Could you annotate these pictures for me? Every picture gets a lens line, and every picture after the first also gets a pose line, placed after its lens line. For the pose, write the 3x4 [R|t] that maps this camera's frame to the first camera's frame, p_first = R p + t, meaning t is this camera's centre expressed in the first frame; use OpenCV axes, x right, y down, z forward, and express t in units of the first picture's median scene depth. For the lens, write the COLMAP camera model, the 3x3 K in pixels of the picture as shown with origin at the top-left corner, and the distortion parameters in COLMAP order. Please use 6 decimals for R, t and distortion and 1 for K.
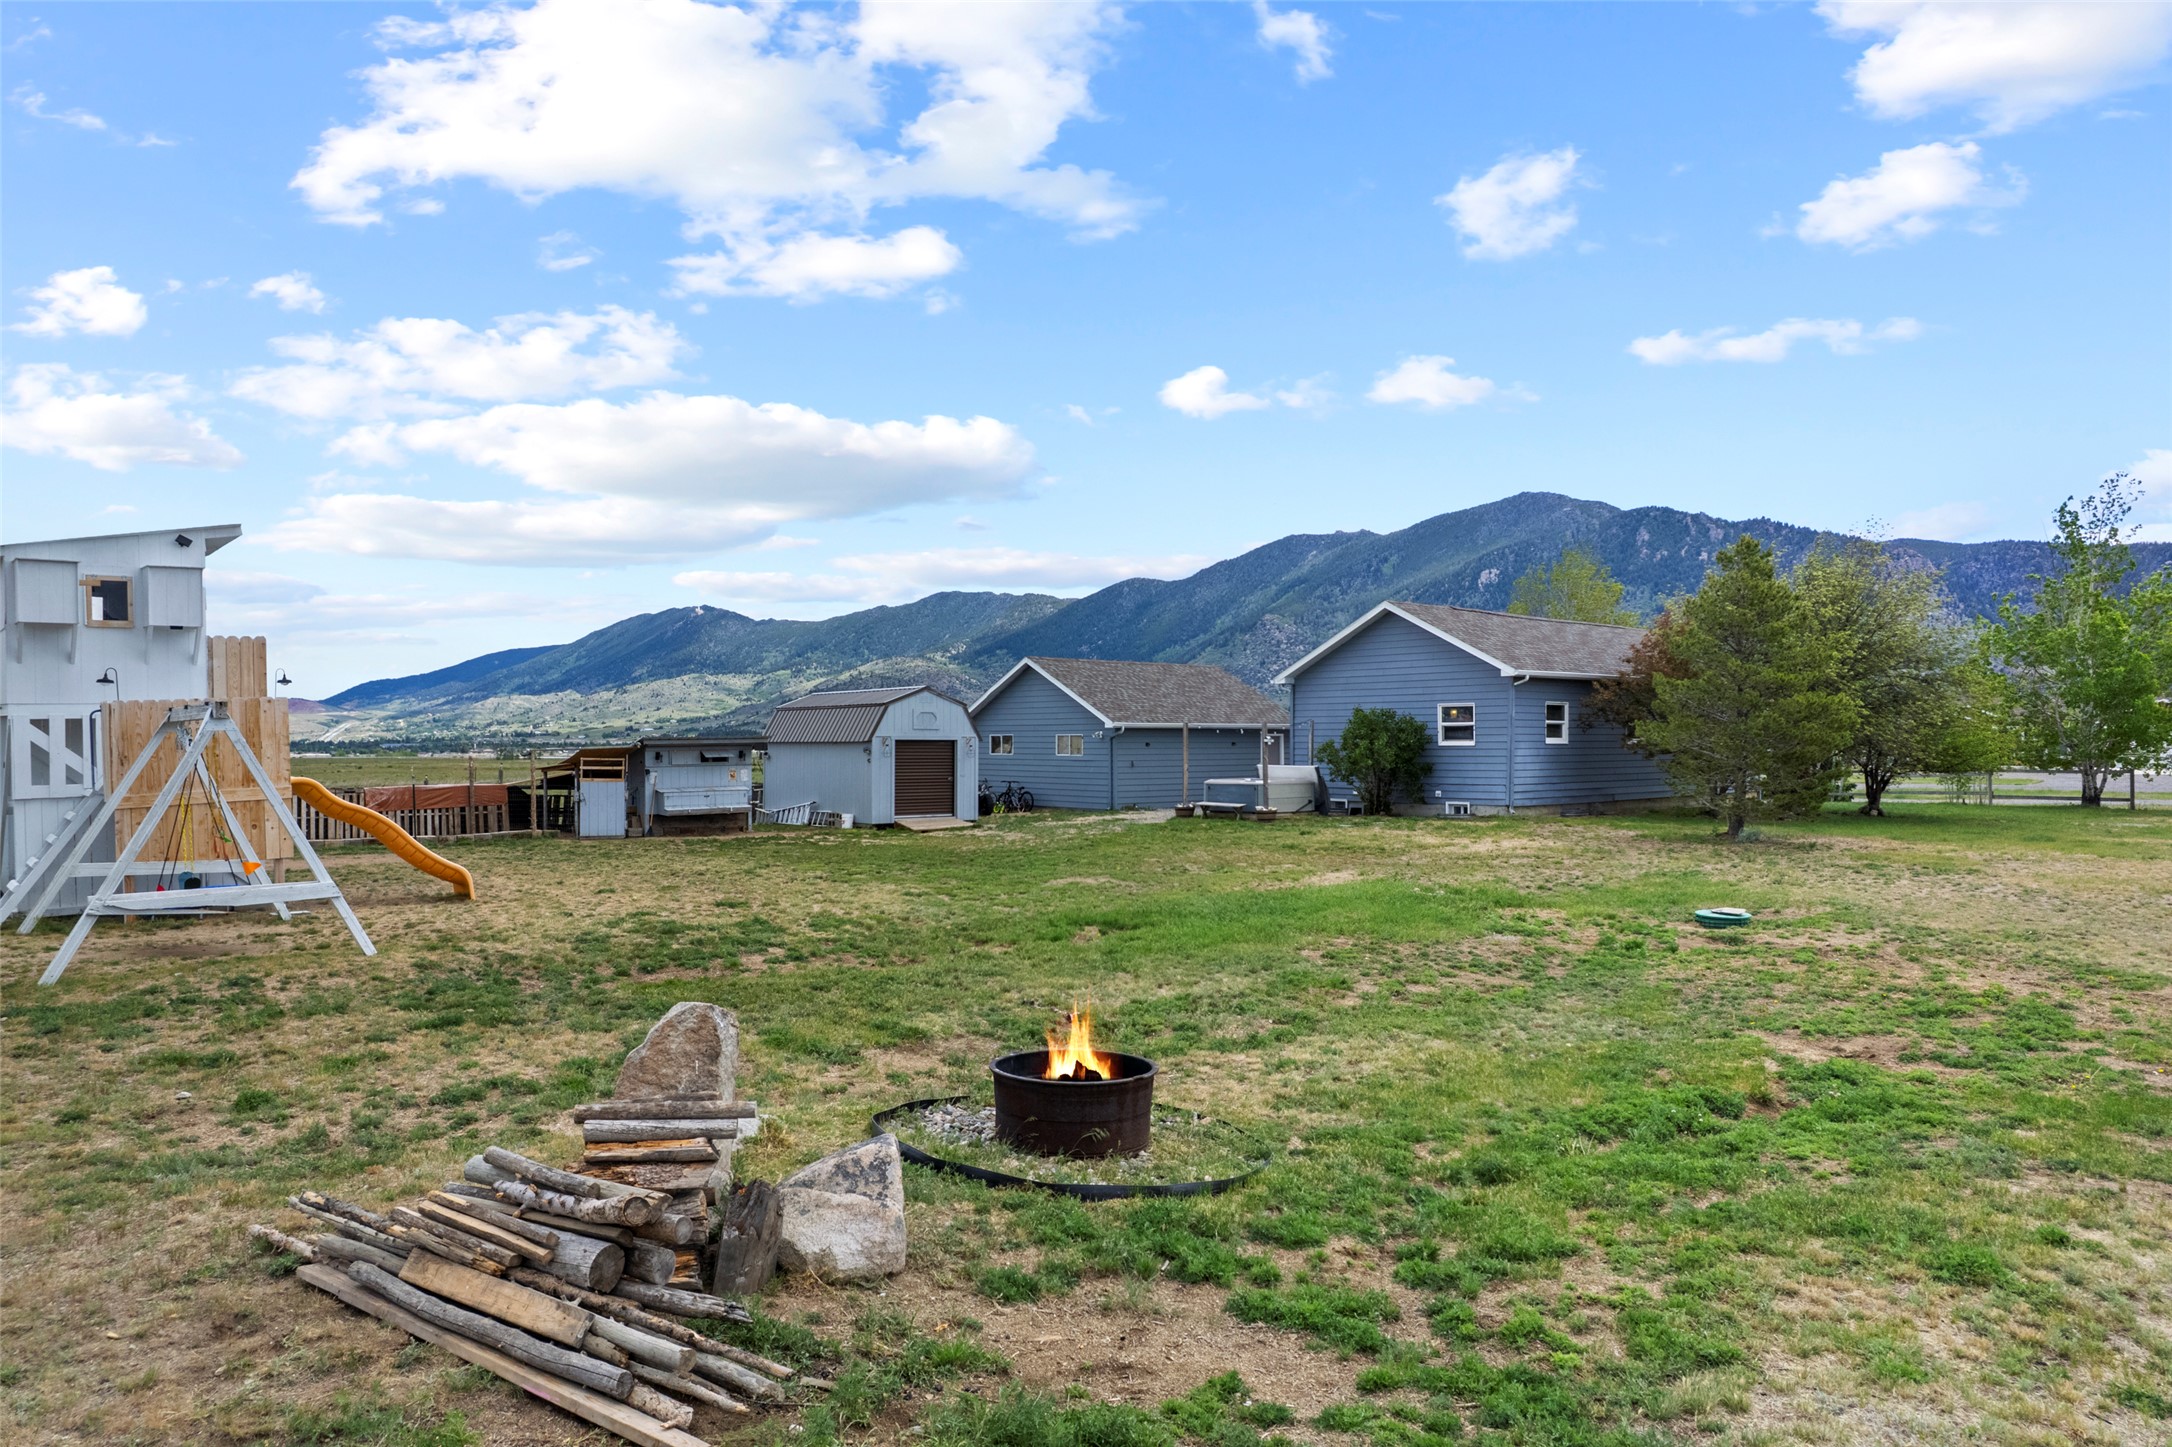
lens RADIAL K [[1392.8, 0, 1086.0], [0, 1392.8, 723.5], [0, 0, 1]] dist [-0.079781, 0.068333]
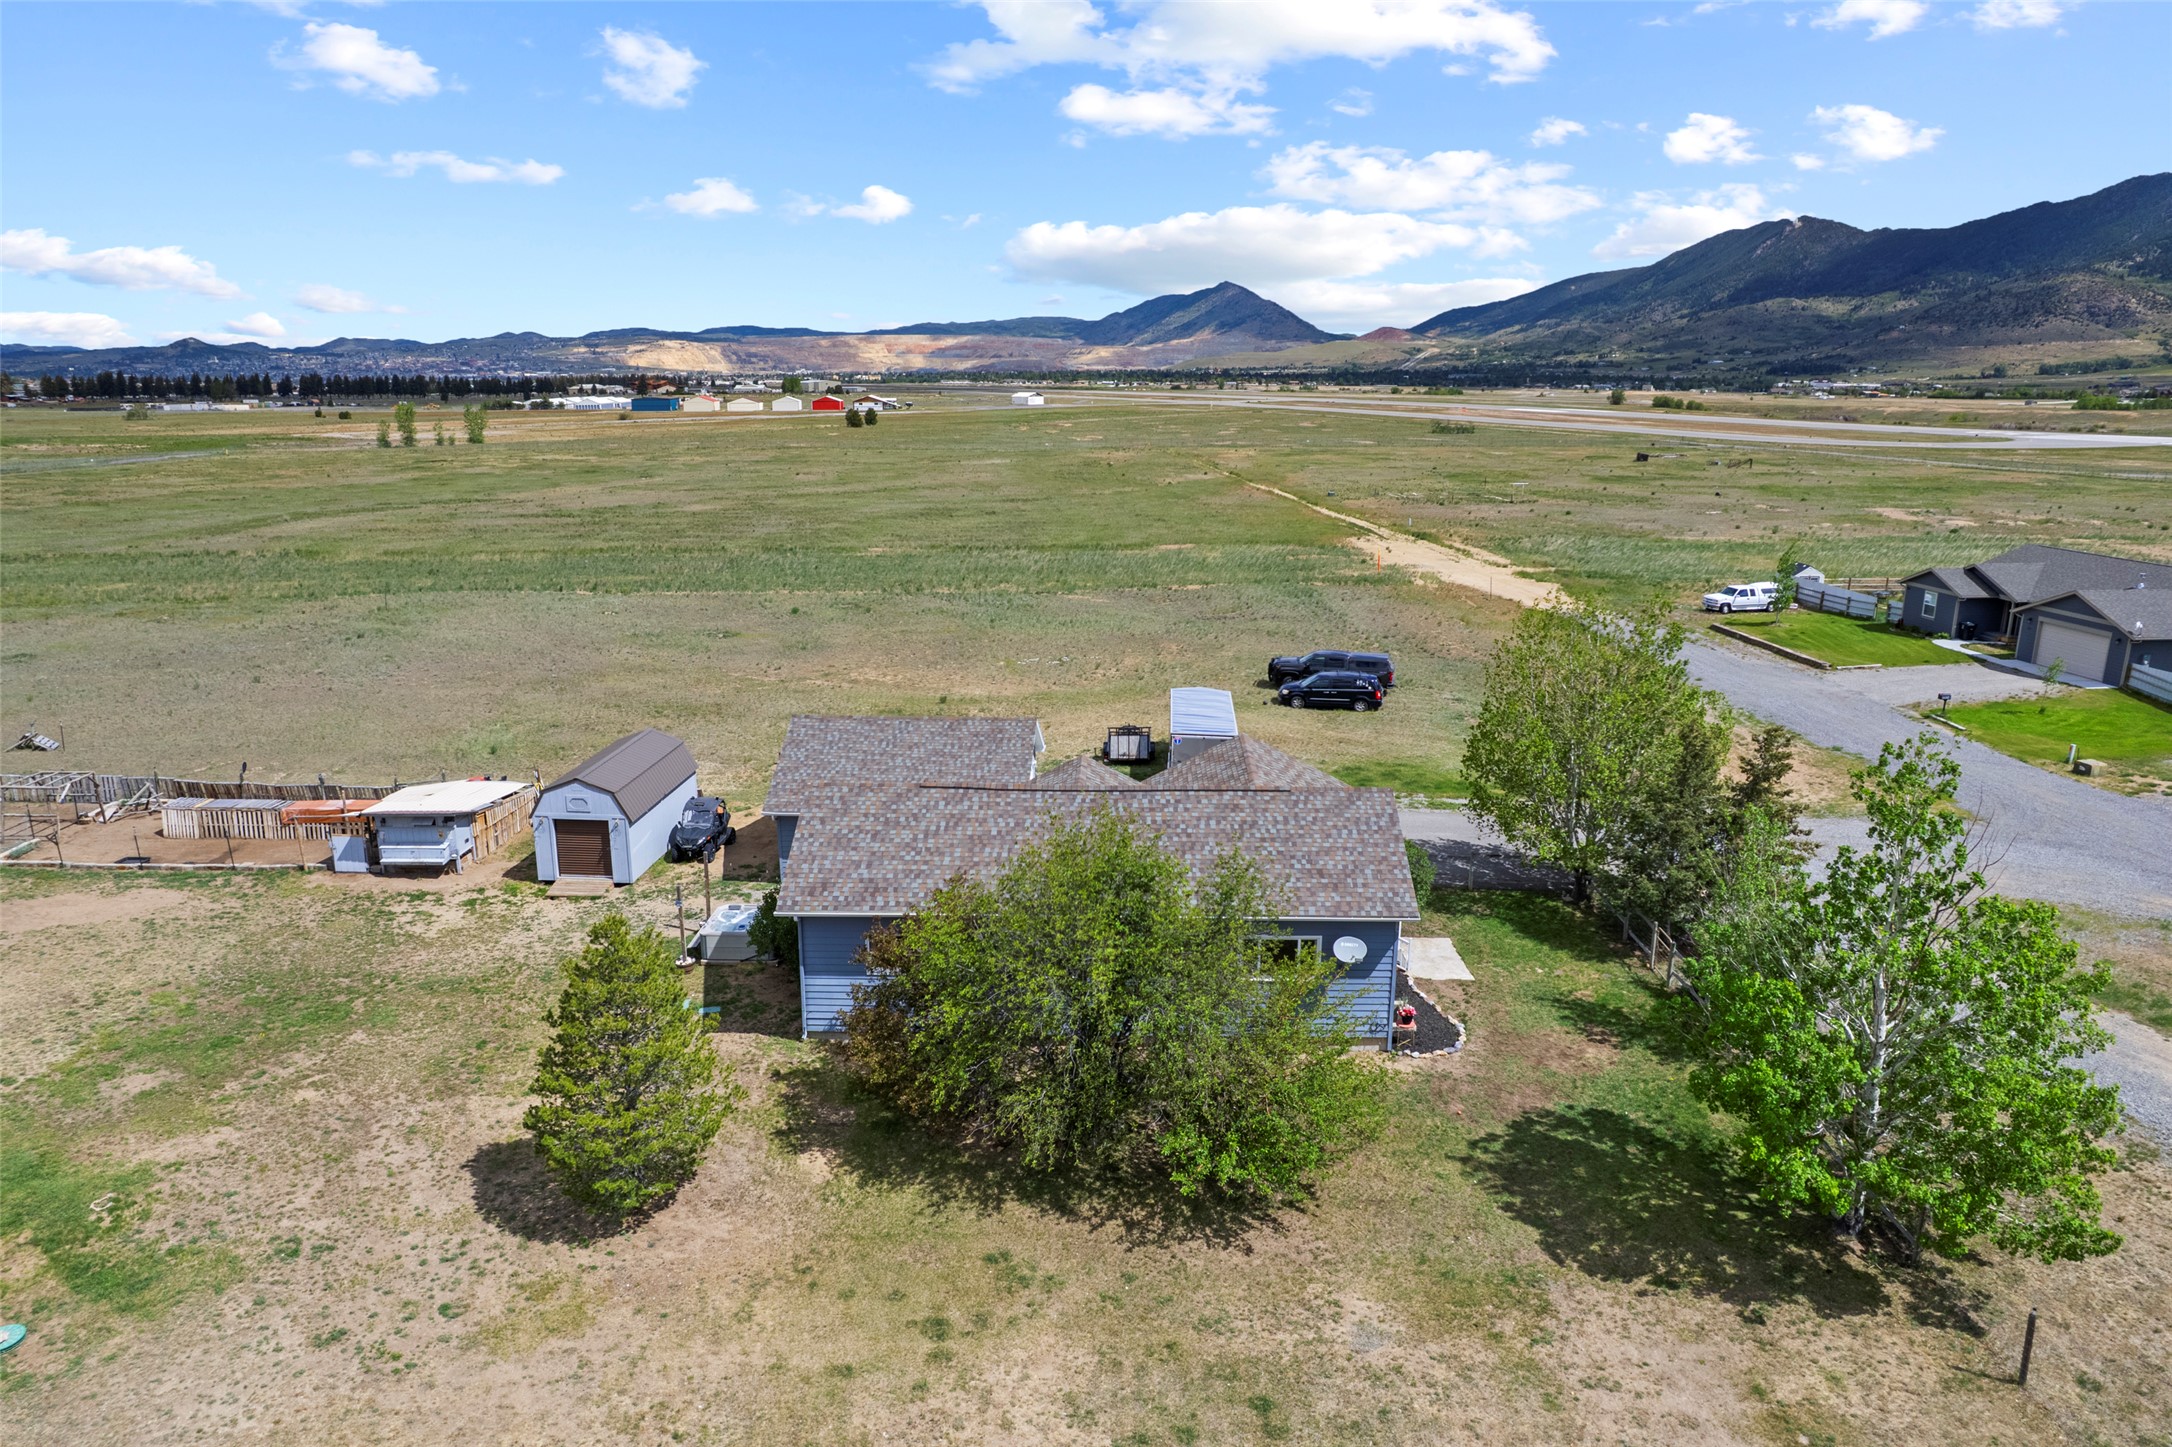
lens RADIAL K [[1392.8, 0, 1086.0], [0, 1392.8, 723.5], [0, 0, 1]] dist [-0.079781, 0.068333]
pose [[0.740418, 0.170711, -0.650107, 1.018548], [0.006750, 0.965272, 0.261158, -0.394360], [0.672113, -0.197755, 0.713553, 0.447620]]
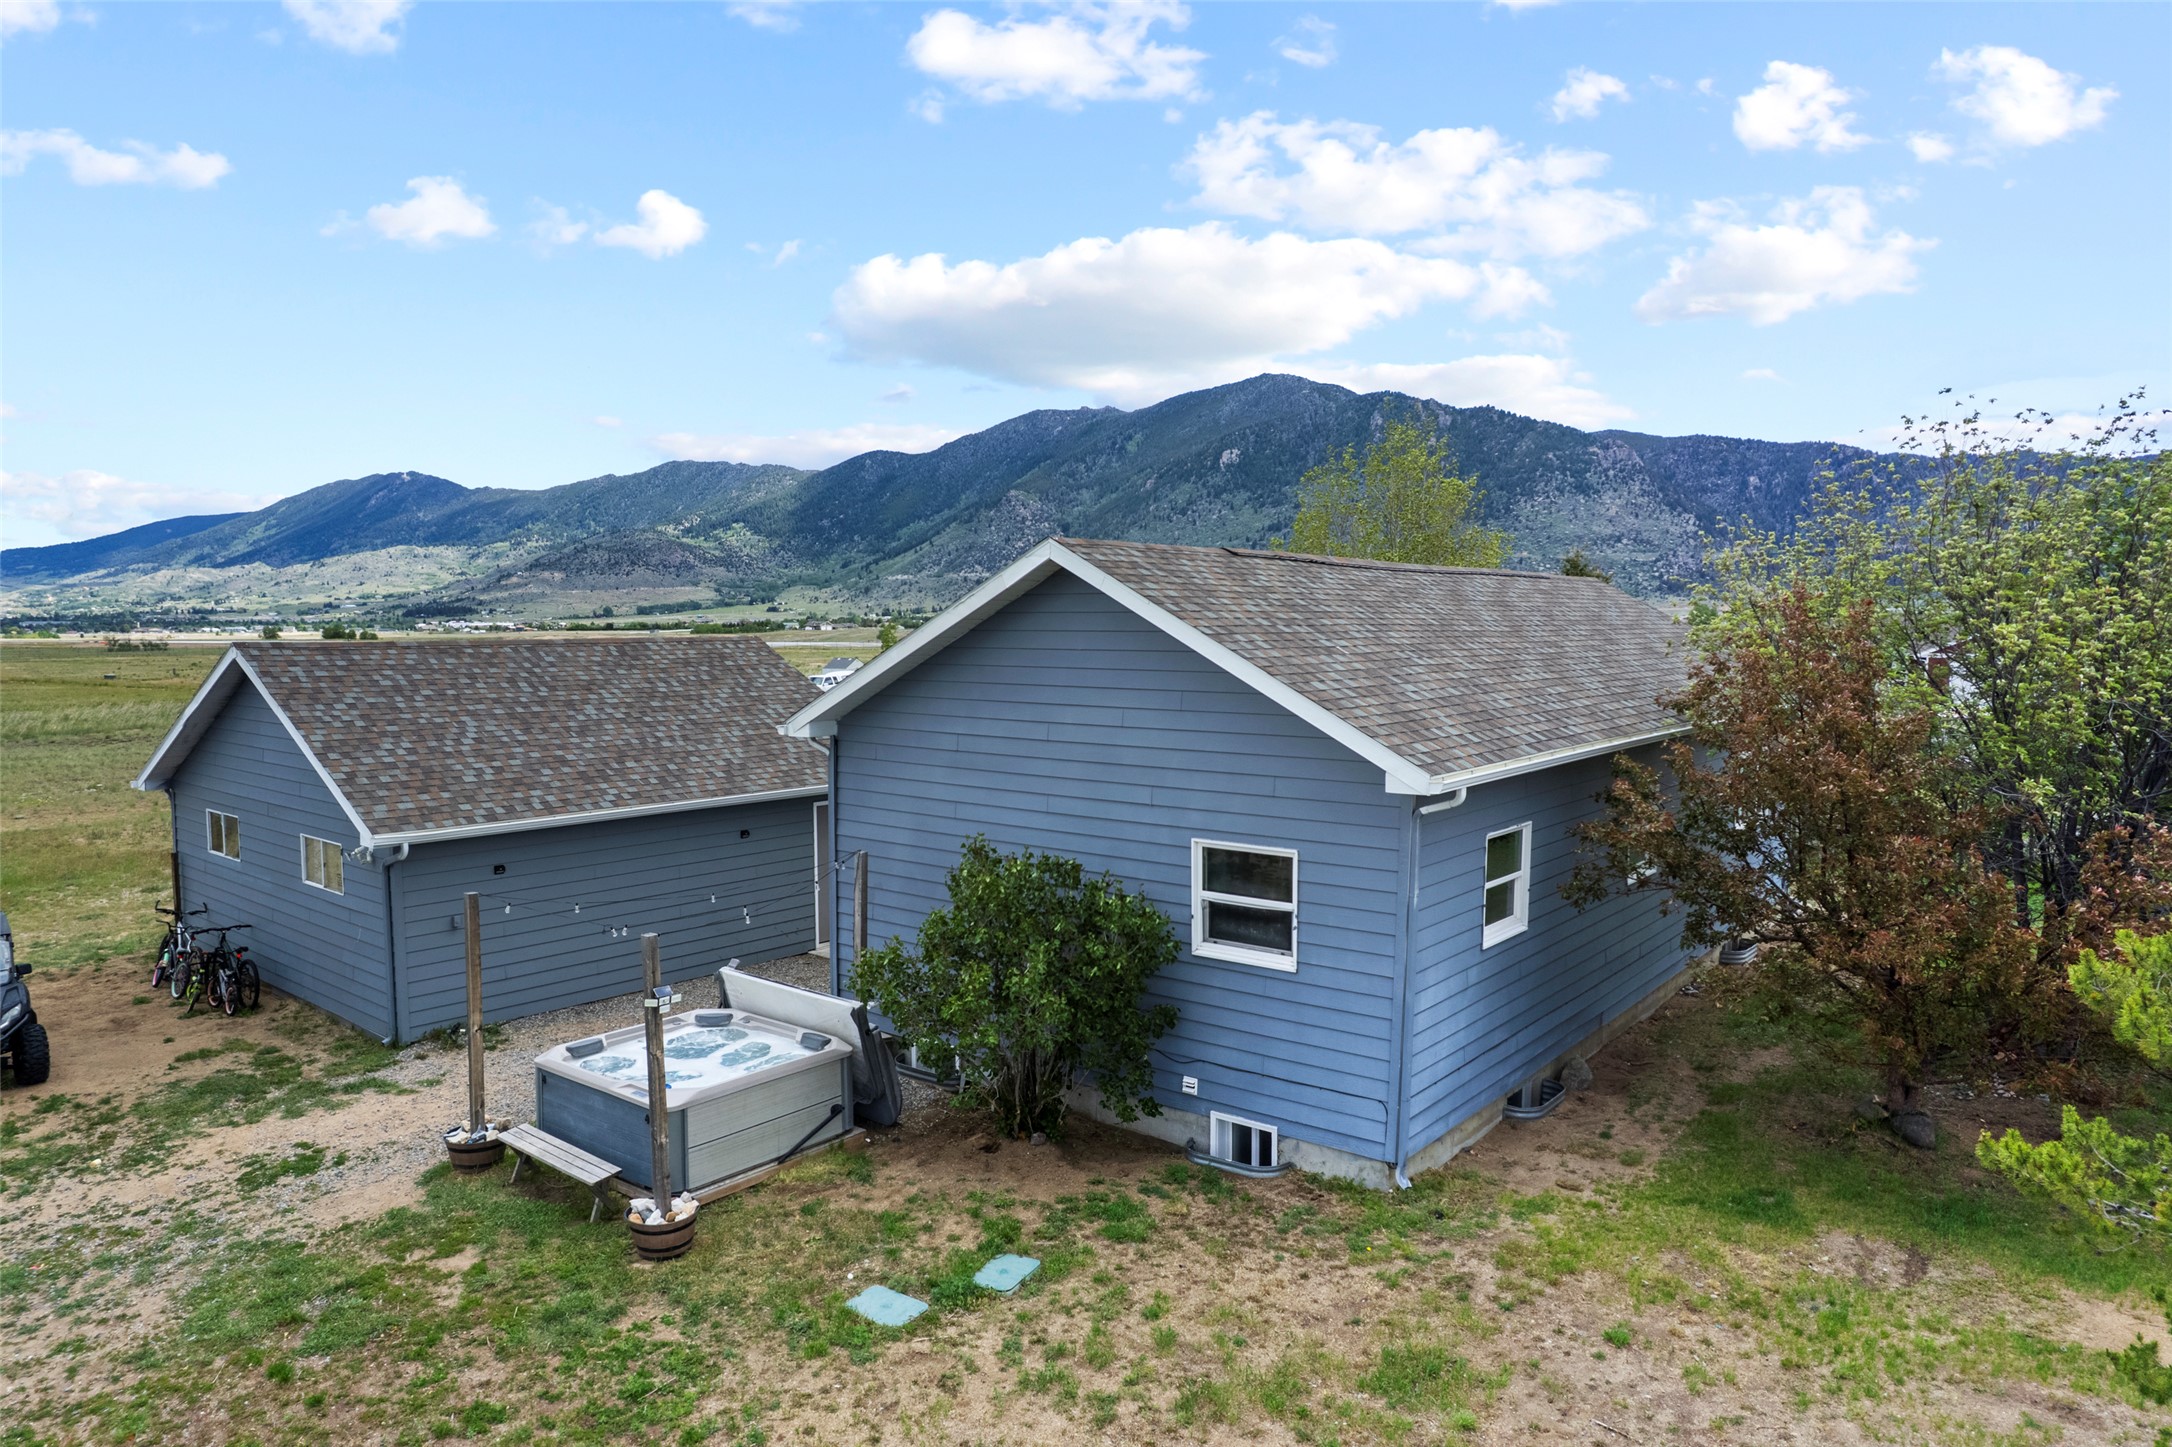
lens RADIAL K [[1392.8, 0, 1086.0], [0, 1392.8, 723.5], [0, 0, 1]] dist [-0.079781, 0.068333]
pose [[0.983476, -0.010863, 0.180712, 0.163264], [-0.005228, 0.996078, 0.088329, -0.074777], [-0.180962, -0.087814, 0.979562, 0.659519]]
